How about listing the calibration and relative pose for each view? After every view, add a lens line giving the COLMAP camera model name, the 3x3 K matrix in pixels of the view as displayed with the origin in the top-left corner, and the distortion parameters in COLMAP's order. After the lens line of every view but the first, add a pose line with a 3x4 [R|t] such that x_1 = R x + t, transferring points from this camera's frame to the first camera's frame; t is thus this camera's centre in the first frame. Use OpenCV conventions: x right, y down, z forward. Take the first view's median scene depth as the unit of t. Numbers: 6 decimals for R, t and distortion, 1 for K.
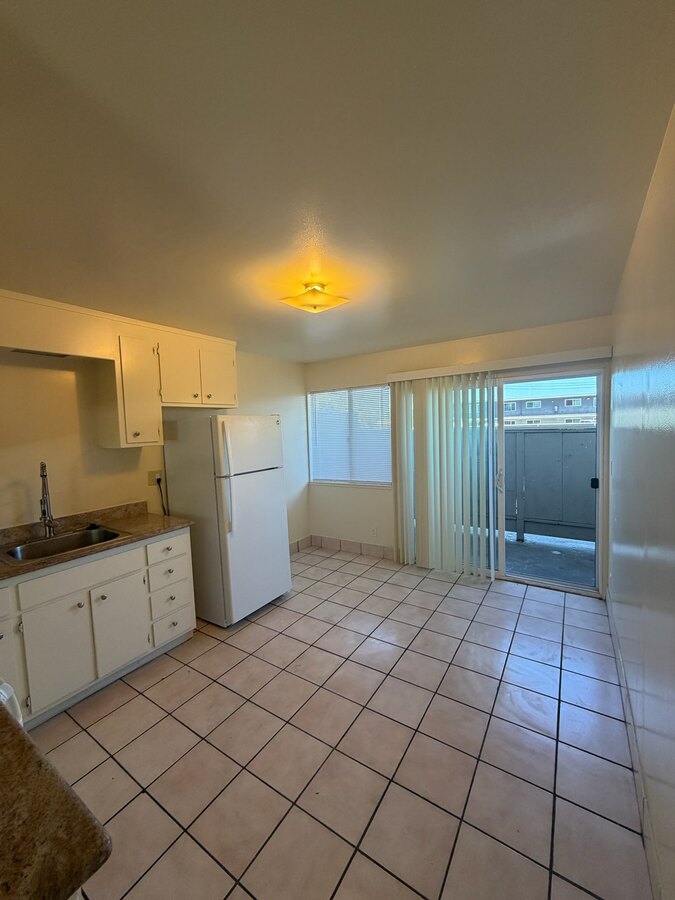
lens RADIAL K [[359.4, 0, 338.0], [0, 359.4, 451.3], [0, 0, 1]] dist [0.002203, 0.000039]
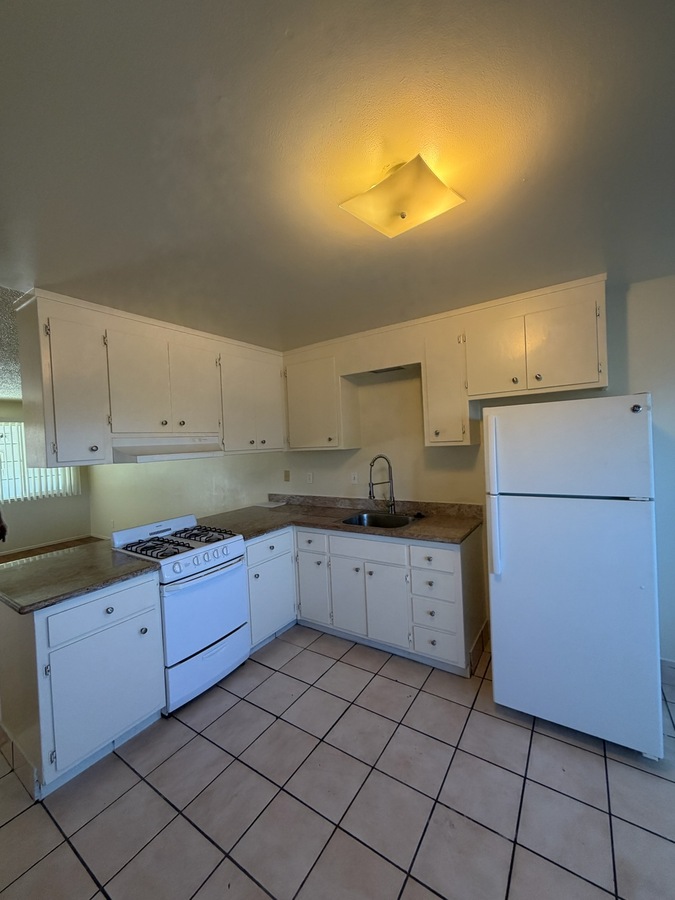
lens RADIAL K [[359.4, 0, 337.6], [0, 359.4, 450.5], [0, 0, 1]] dist [0.002203, 0.000039]
pose [[-0.014594, 0.061876, -0.997977, 0.436952], [-0.016567, 0.997931, 0.062115, -0.059465], [0.999756, 0.017440, -0.013539, 0.777921]]
